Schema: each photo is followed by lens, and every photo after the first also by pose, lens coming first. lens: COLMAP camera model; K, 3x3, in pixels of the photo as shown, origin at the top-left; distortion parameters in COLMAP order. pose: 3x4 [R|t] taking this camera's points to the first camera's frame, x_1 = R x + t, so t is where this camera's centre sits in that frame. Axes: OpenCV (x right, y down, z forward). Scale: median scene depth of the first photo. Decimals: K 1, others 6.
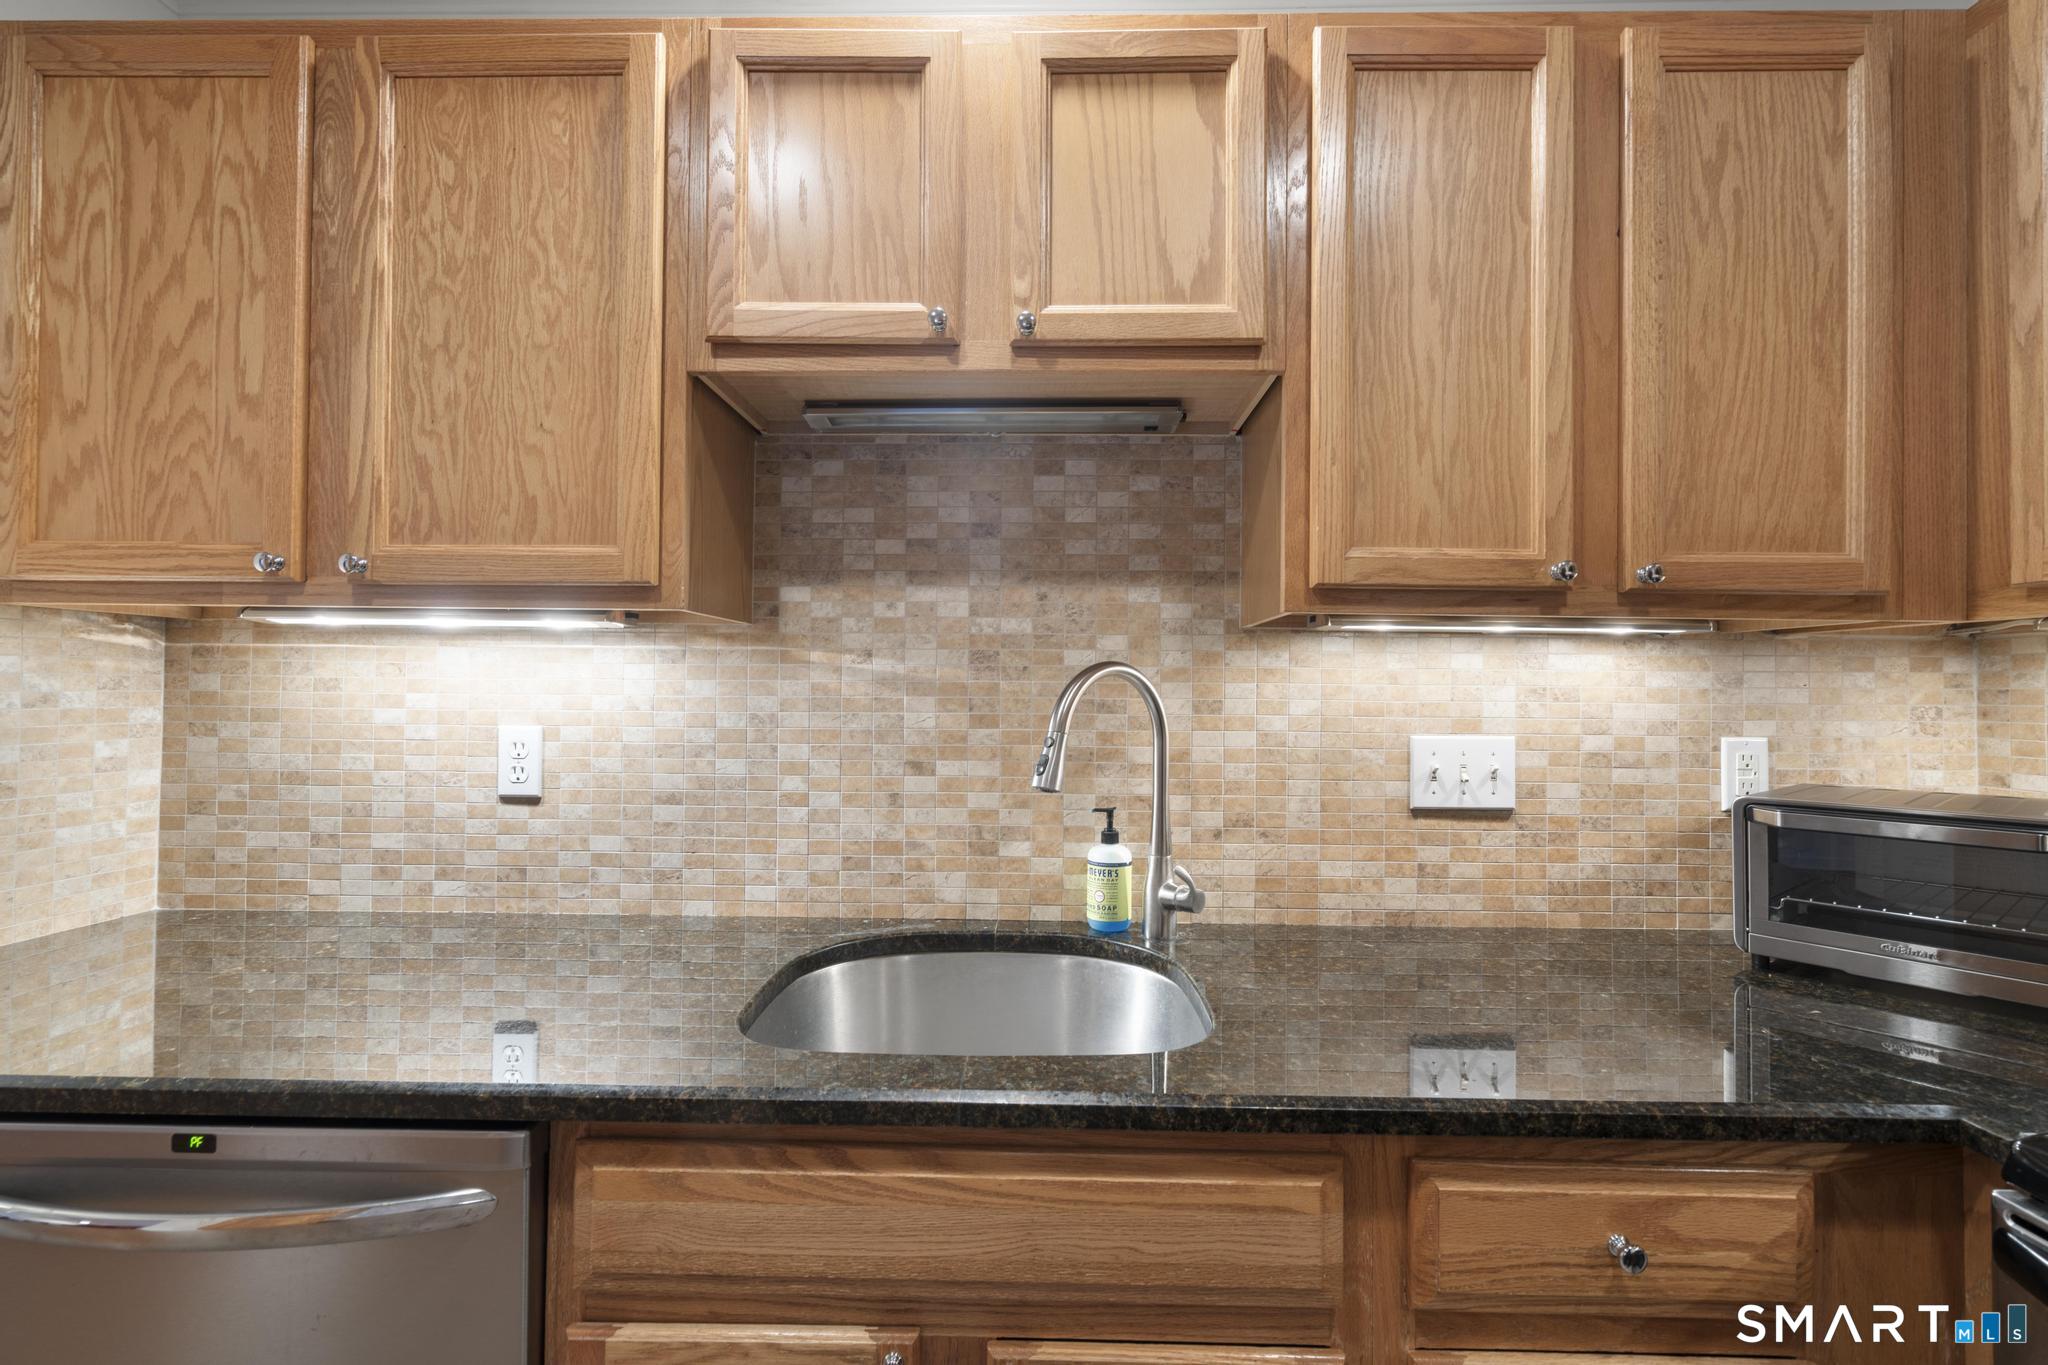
lens RADIAL K [[927.5, 0, 1028.7], [0, 927.5, 676.3], [0, 0, 1]] dist [-0.002917, 0.001970]
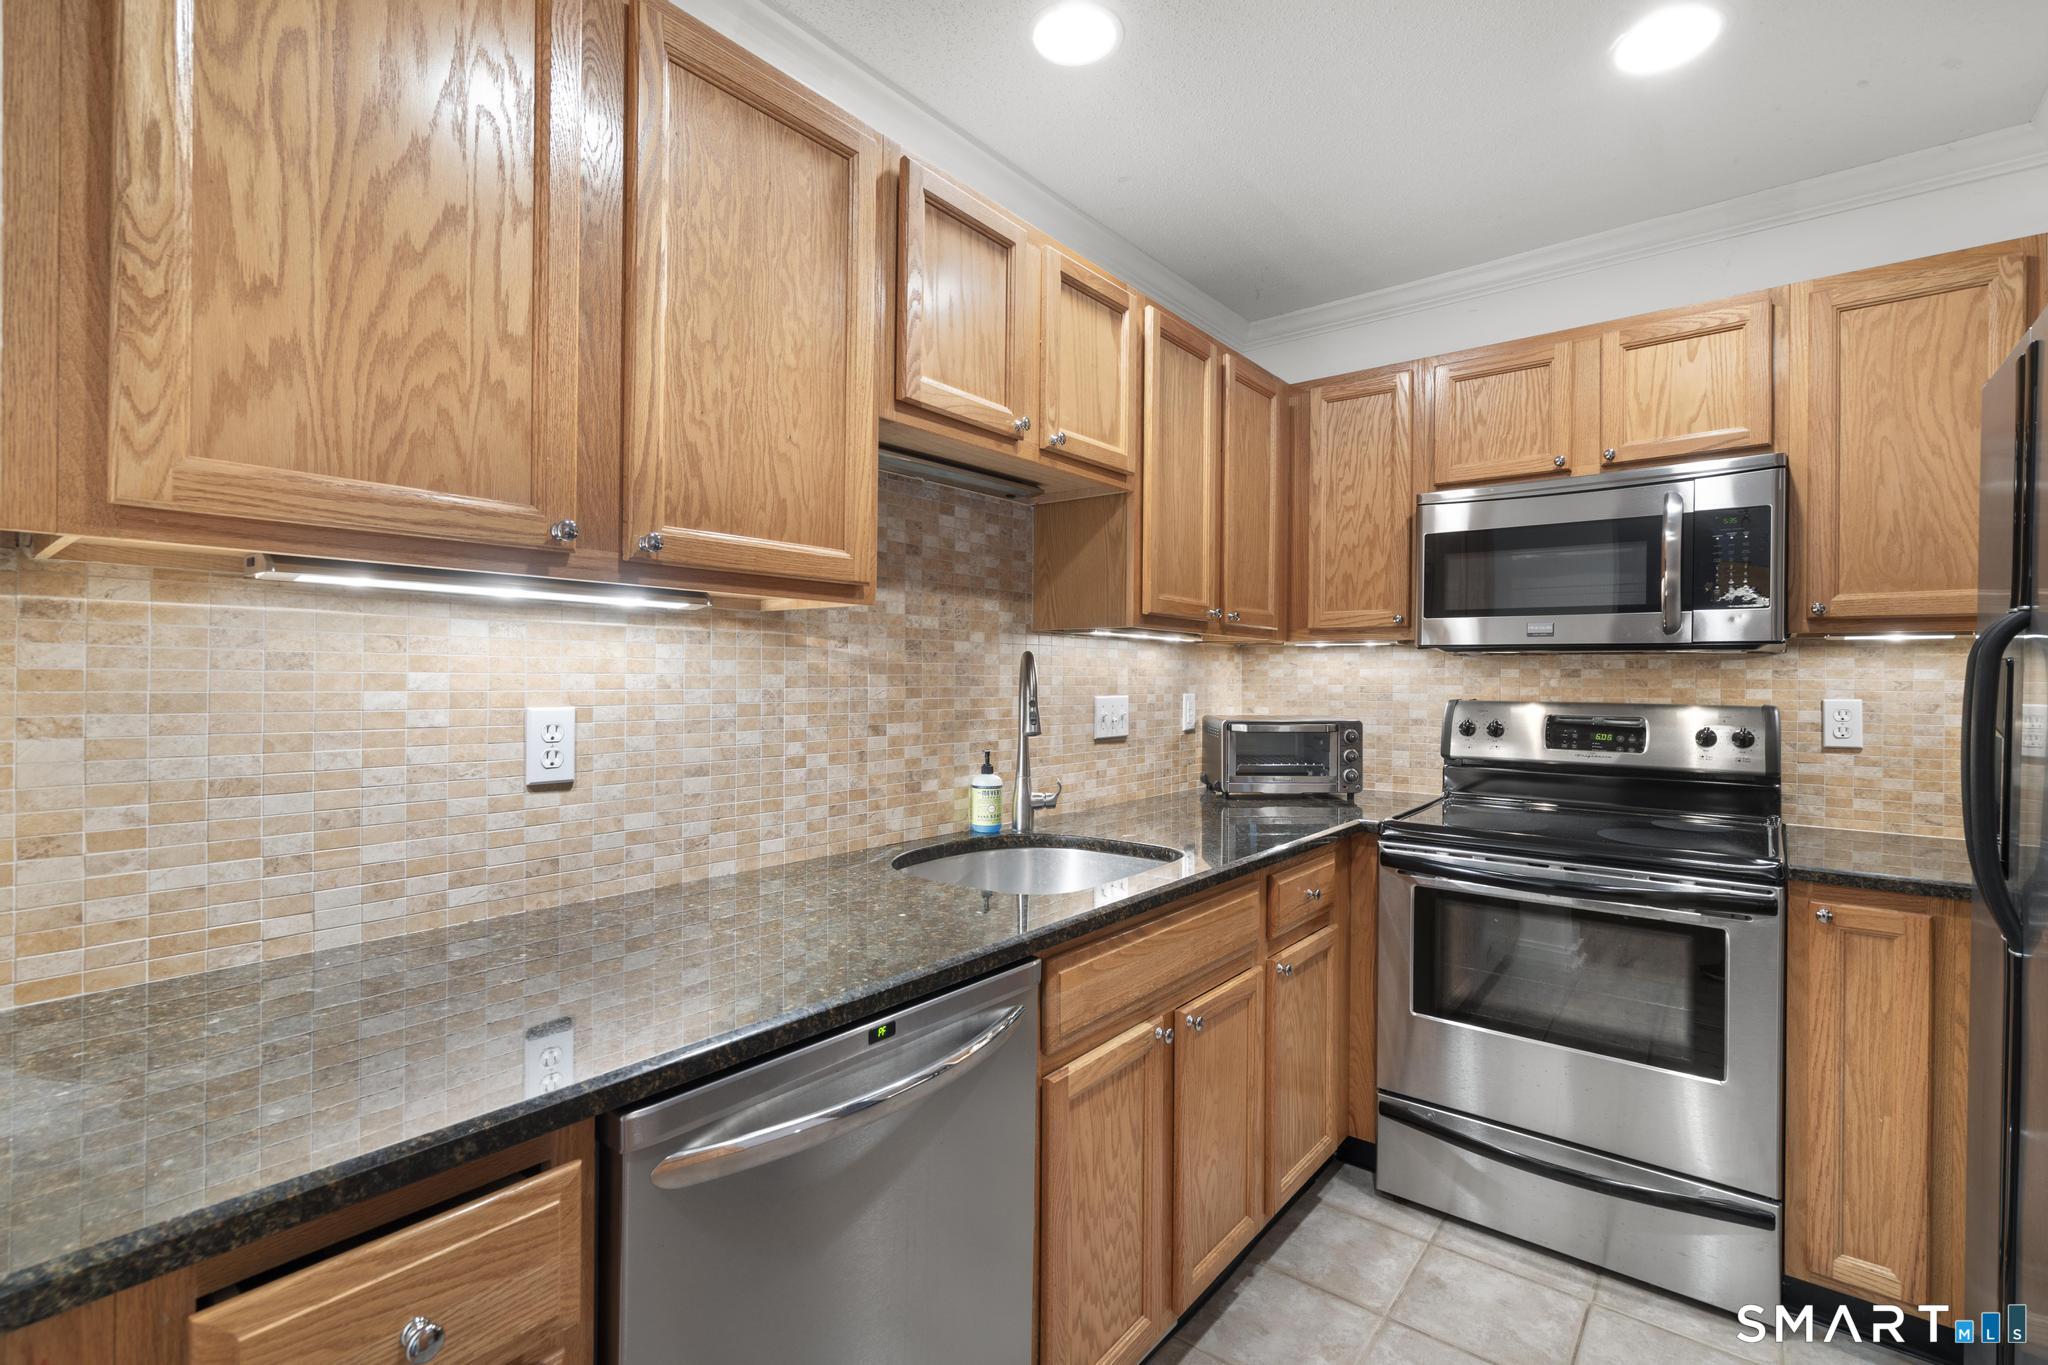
lens RADIAL K [[927.5, 0, 1028.7], [0, 927.5, 676.3], [0, 0, 1]] dist [-0.002917, 0.001970]
pose [[0.608299, -0.004467, 0.793695, -1.011669], [-0.014115, 0.999765, 0.016445, 0.000104], [-0.793582, -0.021206, 0.608093, 0.052740]]
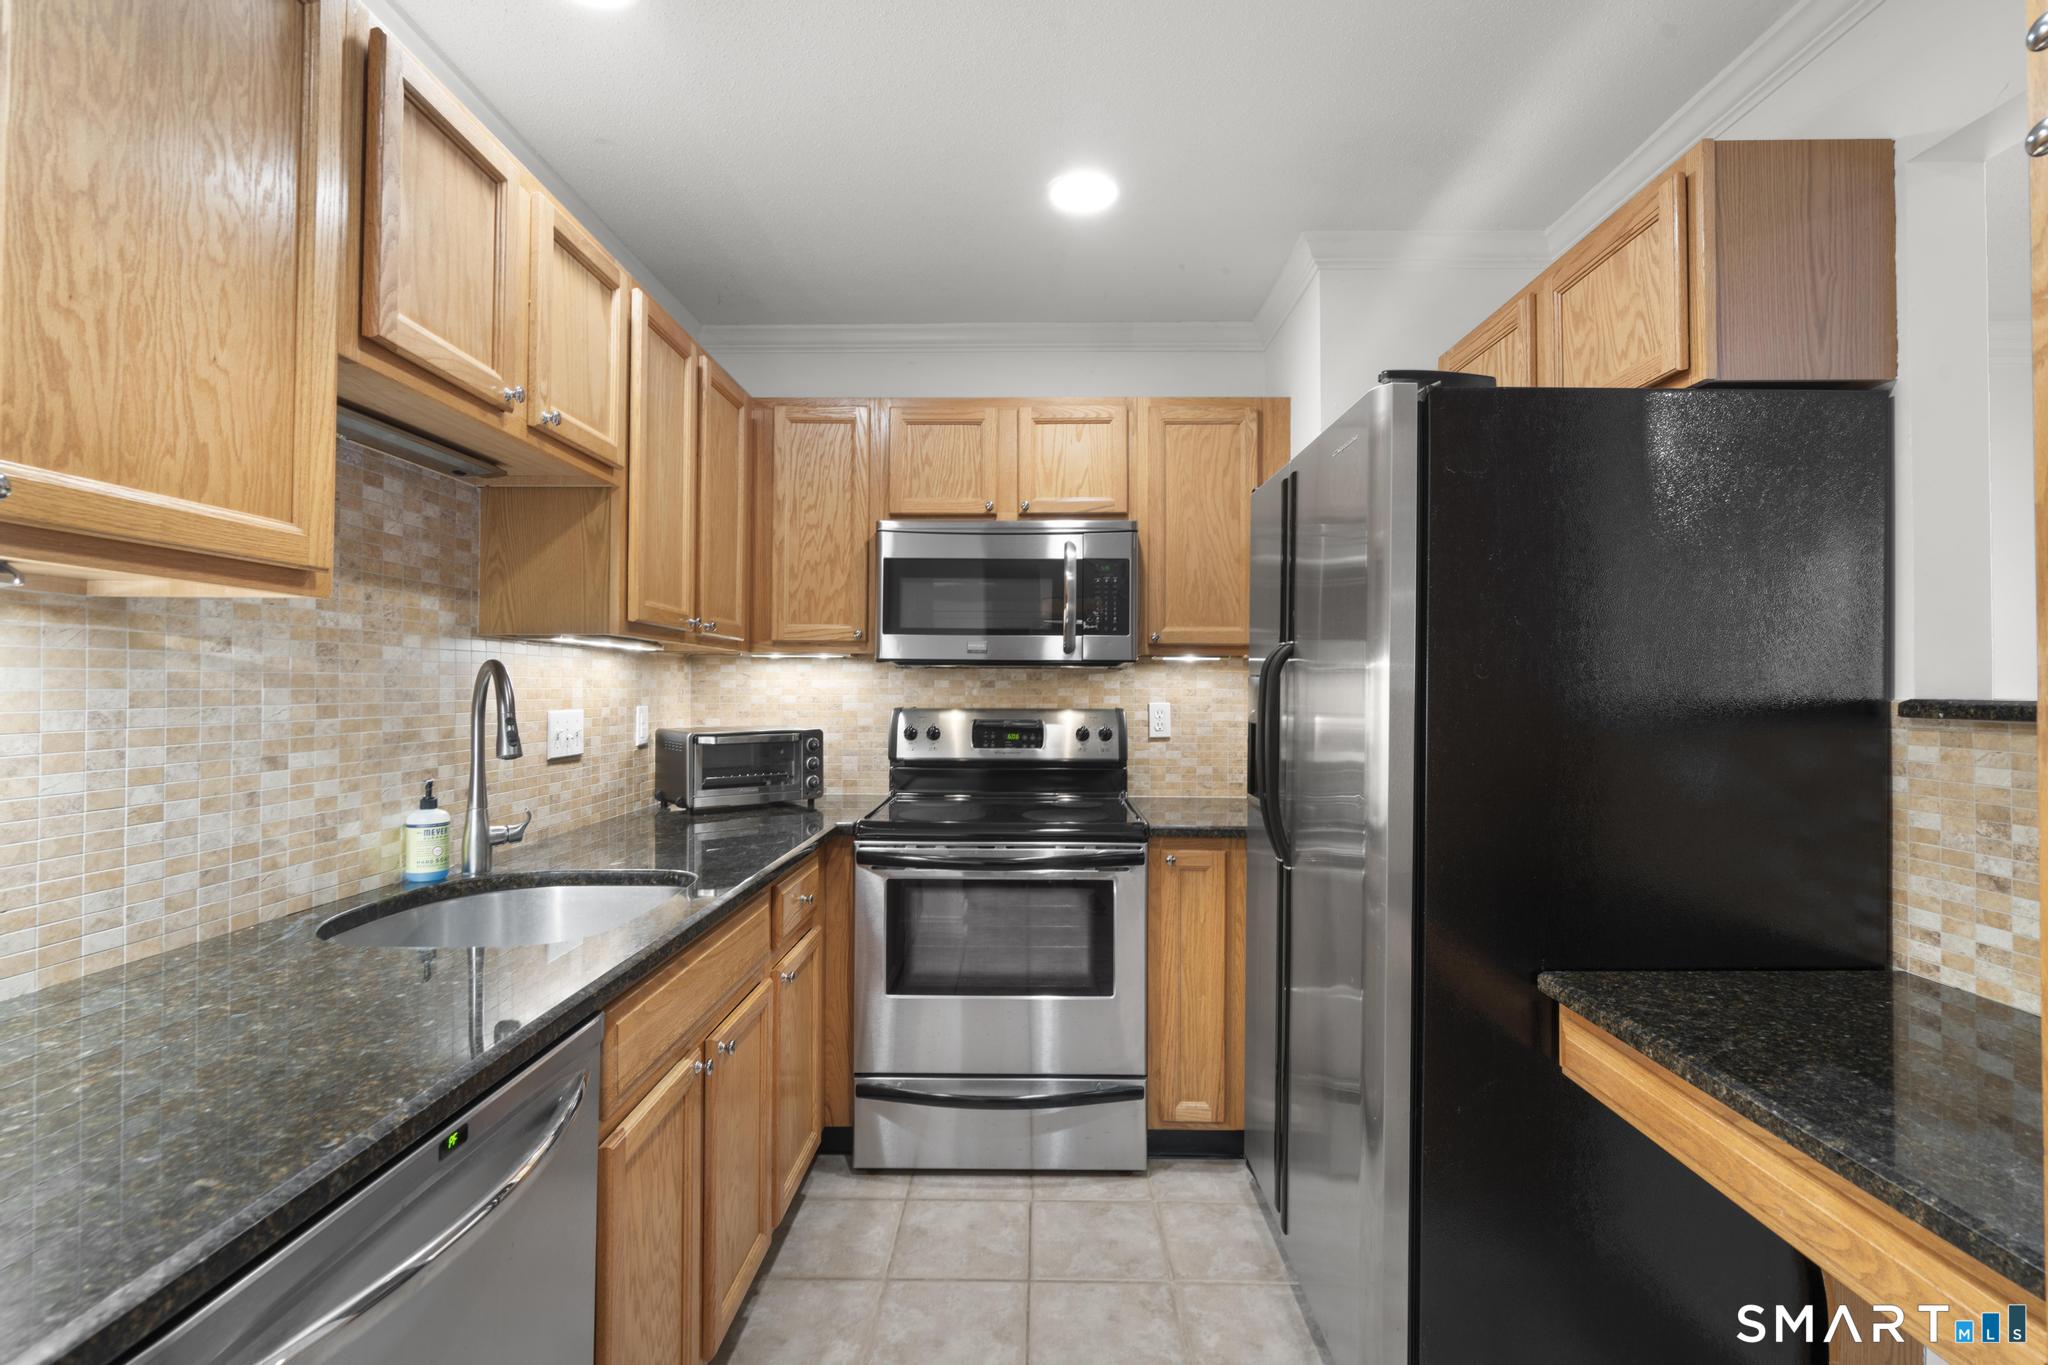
lens RADIAL K [[923.9, 0, 1028.8], [0, 923.9, 676.7], [0, 0, 1]] dist [-0.000640, 0.000502]
pose [[-0.009711, 0.003831, 0.999946, -1.084483], [-0.018877, 0.999814, -0.004014, -0.001070], [-0.999775, -0.018915, -0.009637, 0.229966]]
